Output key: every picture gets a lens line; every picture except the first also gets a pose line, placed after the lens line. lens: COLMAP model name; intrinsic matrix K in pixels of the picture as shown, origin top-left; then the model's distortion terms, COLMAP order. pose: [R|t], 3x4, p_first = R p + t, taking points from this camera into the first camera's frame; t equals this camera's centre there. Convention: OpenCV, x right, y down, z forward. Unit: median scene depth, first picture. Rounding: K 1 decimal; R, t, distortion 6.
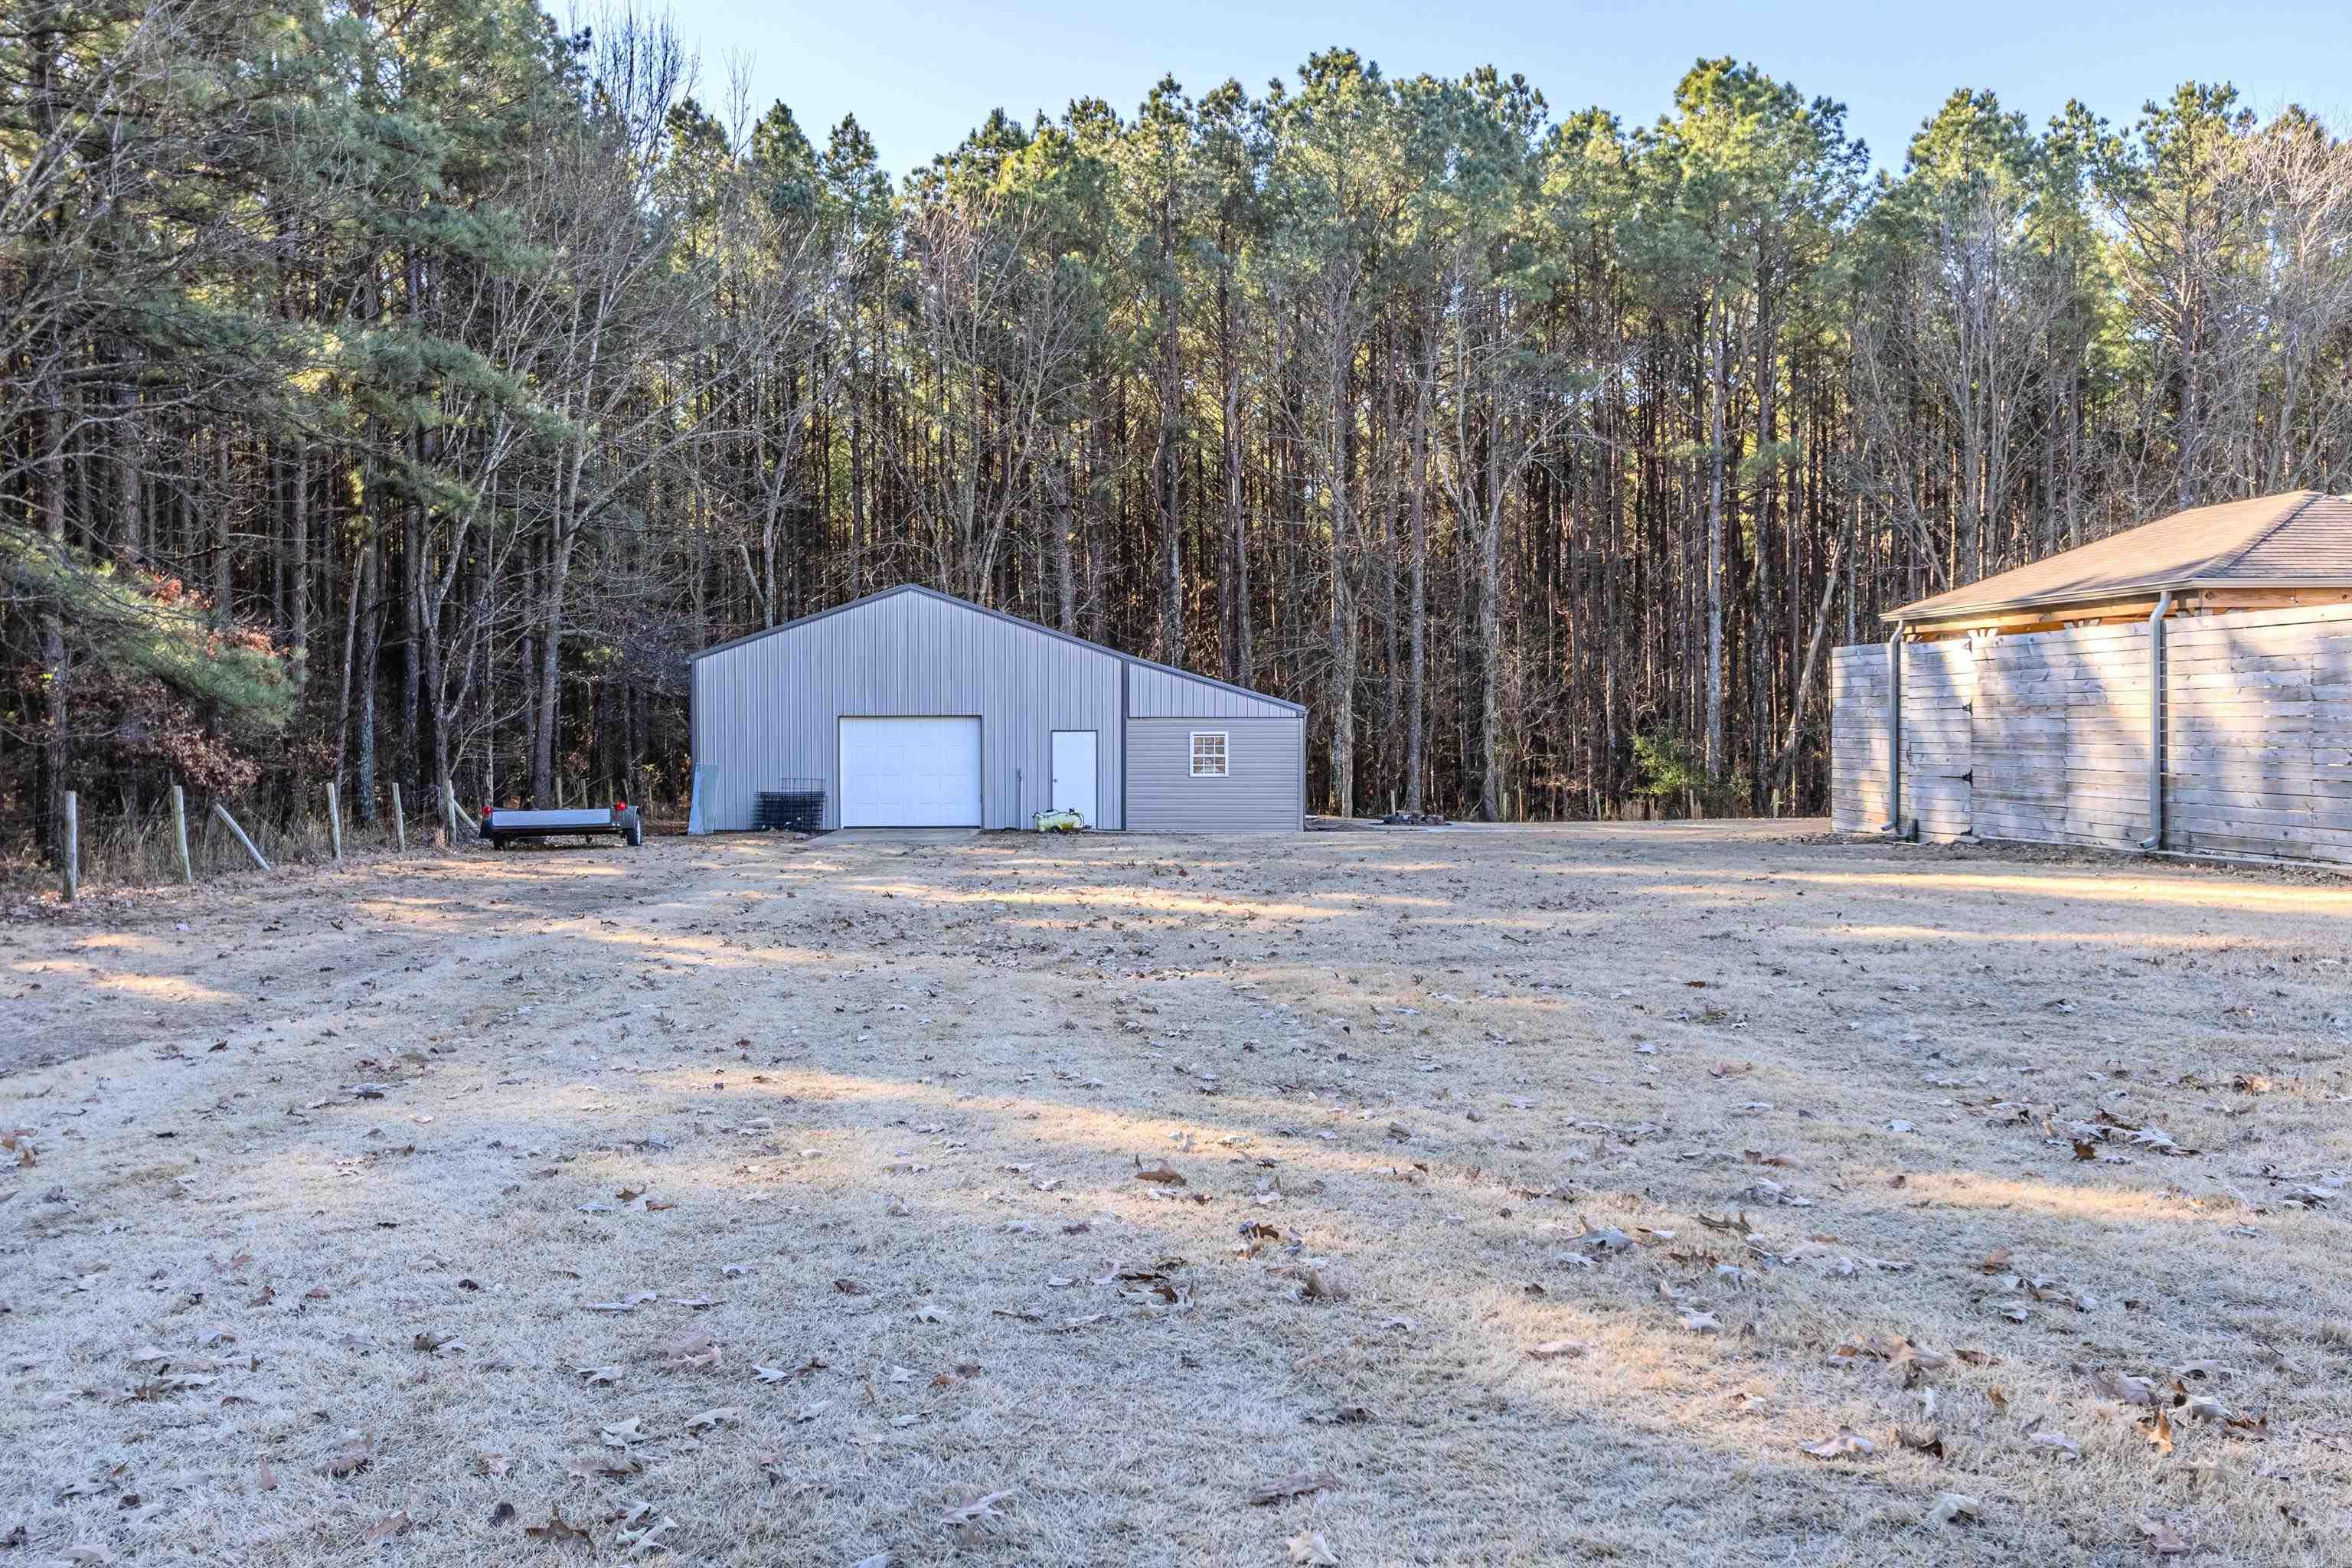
lens RADIAL K [[2347.0, 0, 1166.0], [0, 2347.0, 783.3], [0, 0, 1]] dist [0.056107, -0.056318]
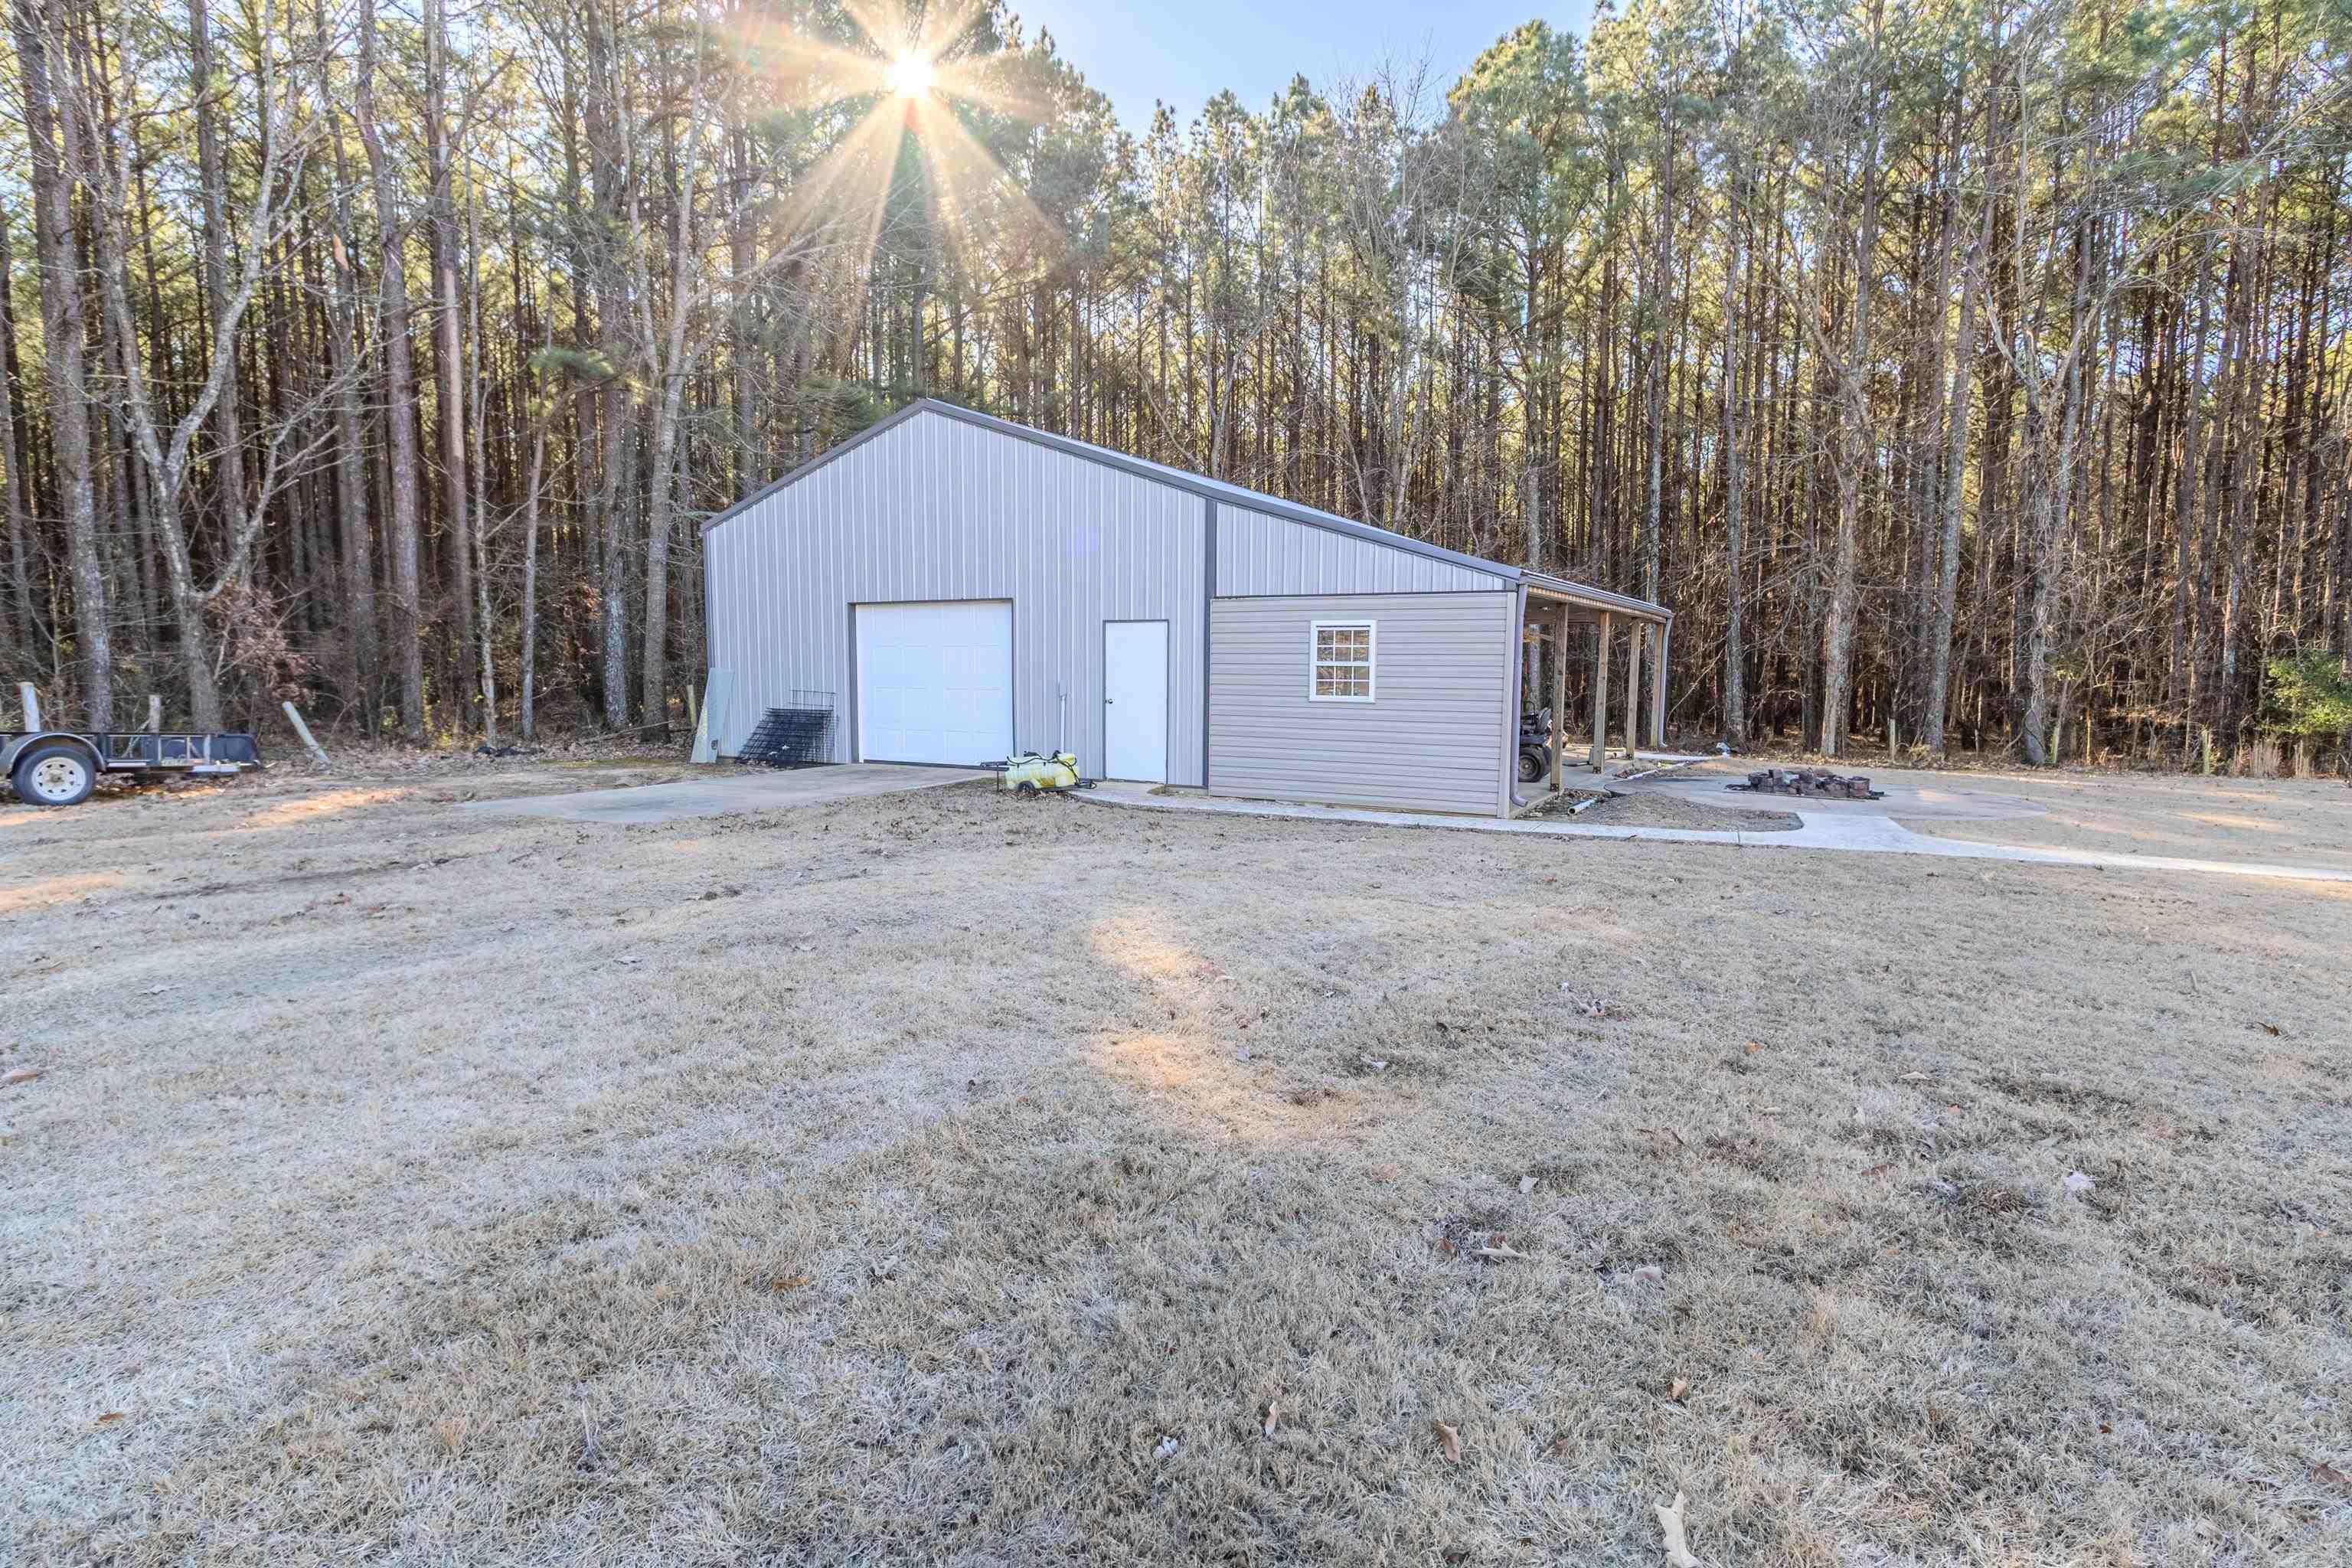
lens RADIAL K [[1239.5, 0, 1176.0], [0, 1239.5, 784.0], [0, 0, 1]] dist [0.004477, -0.000154]
pose [[0.876210, 0.055209, -0.478758, 0.125982], [-0.020090, 0.996737, 0.078172, -0.005486], [0.481511, -0.058876, 0.874460, 0.718722]]
